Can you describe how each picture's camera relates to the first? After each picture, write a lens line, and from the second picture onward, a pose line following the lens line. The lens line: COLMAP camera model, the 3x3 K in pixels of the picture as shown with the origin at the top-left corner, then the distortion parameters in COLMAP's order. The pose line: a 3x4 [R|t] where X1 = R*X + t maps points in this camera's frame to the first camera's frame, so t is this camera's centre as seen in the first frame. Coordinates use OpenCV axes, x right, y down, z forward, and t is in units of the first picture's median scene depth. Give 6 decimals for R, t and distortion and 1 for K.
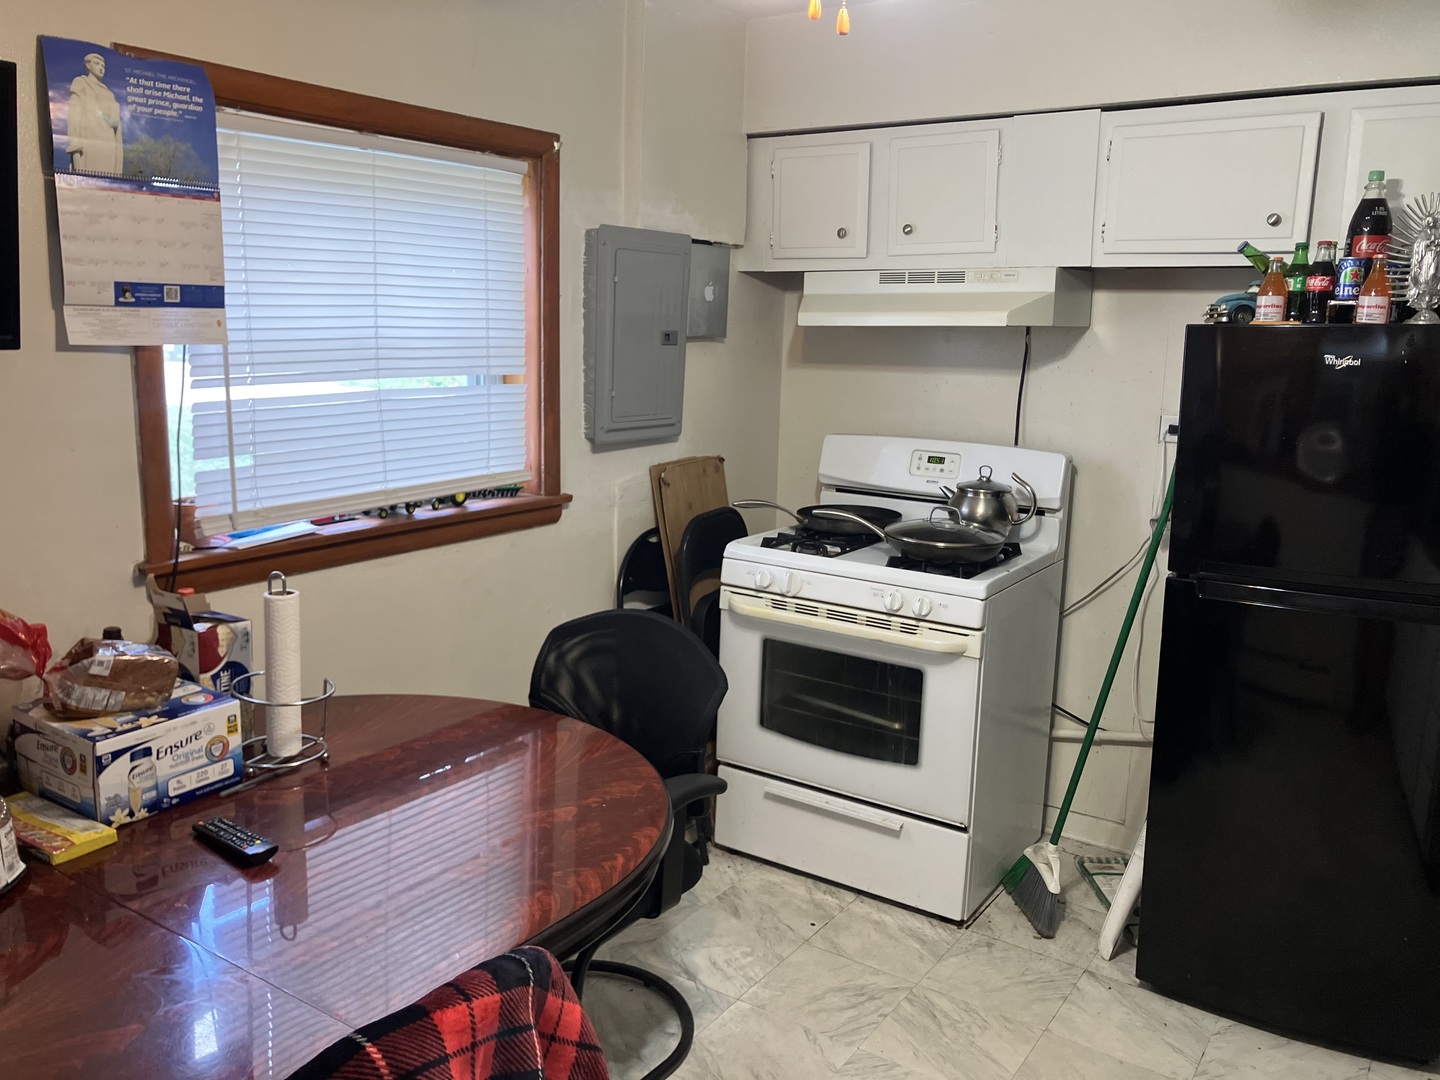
lens RADIAL K [[1171.6, 0, 704.7], [0, 1171.6, 541.3], [0, 0, 1]] dist [0.051511, -0.080254]
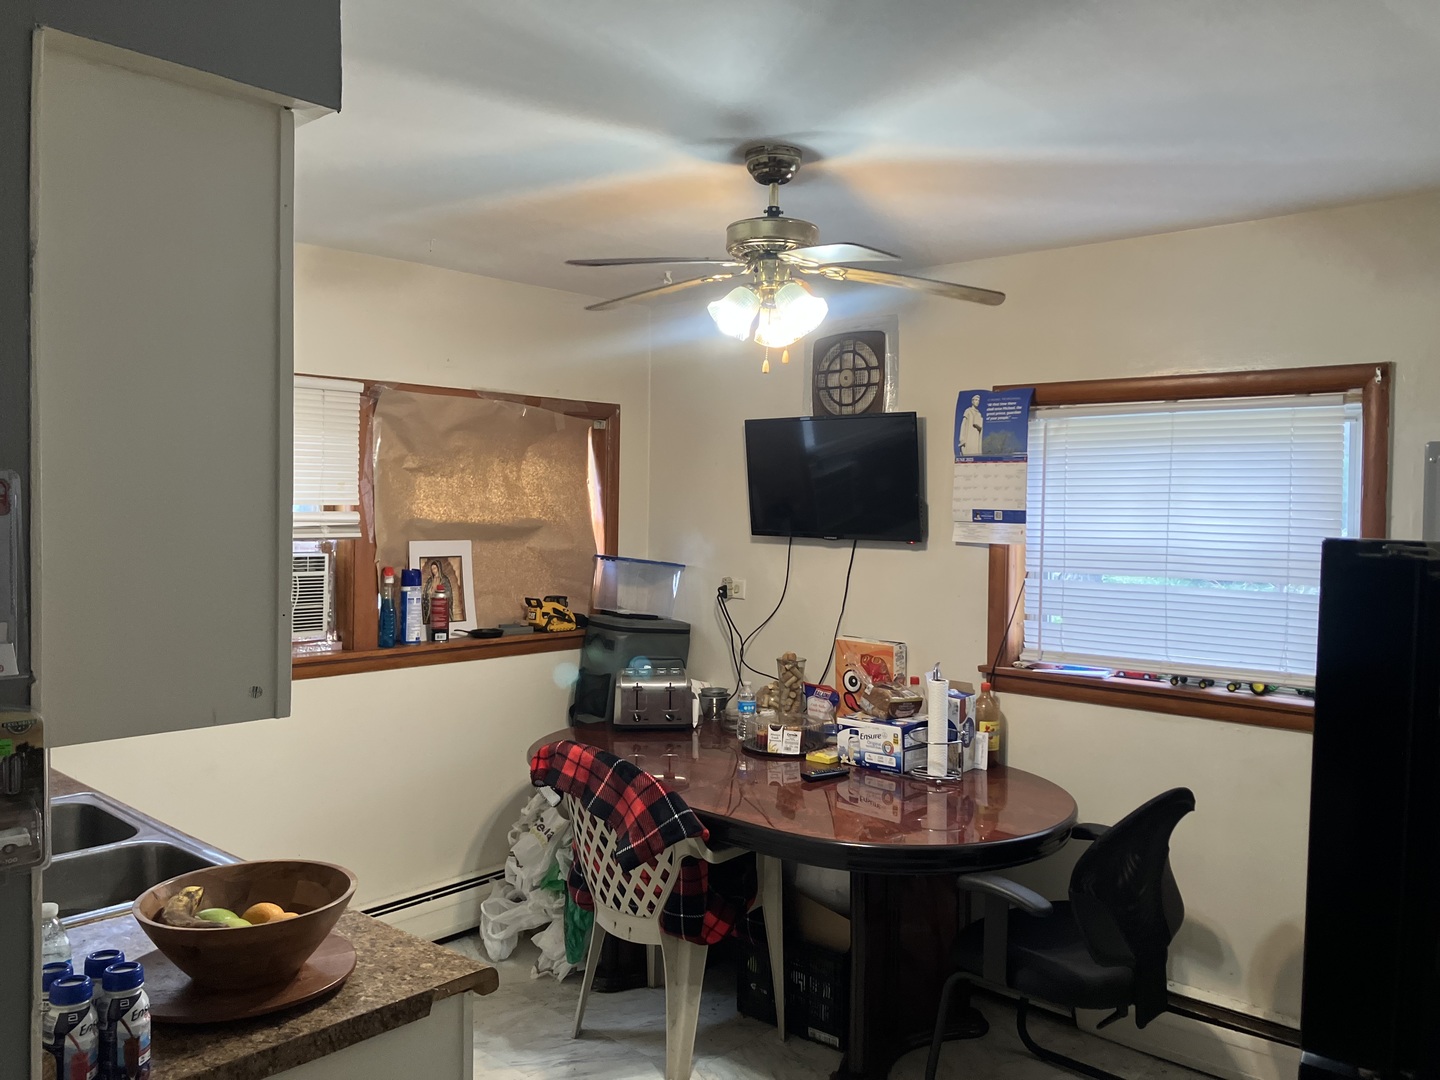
lens RADIAL K [[1171.6, 0, 704.7], [0, 1171.6, 541.3], [0, 0, 1]] dist [0.051511, -0.080254]
pose [[-0.141696, 0.007450, -0.989882, 1.382324], [-0.211026, 0.976759, 0.037559, -0.146173], [0.967156, 0.214212, -0.136831, 0.831153]]
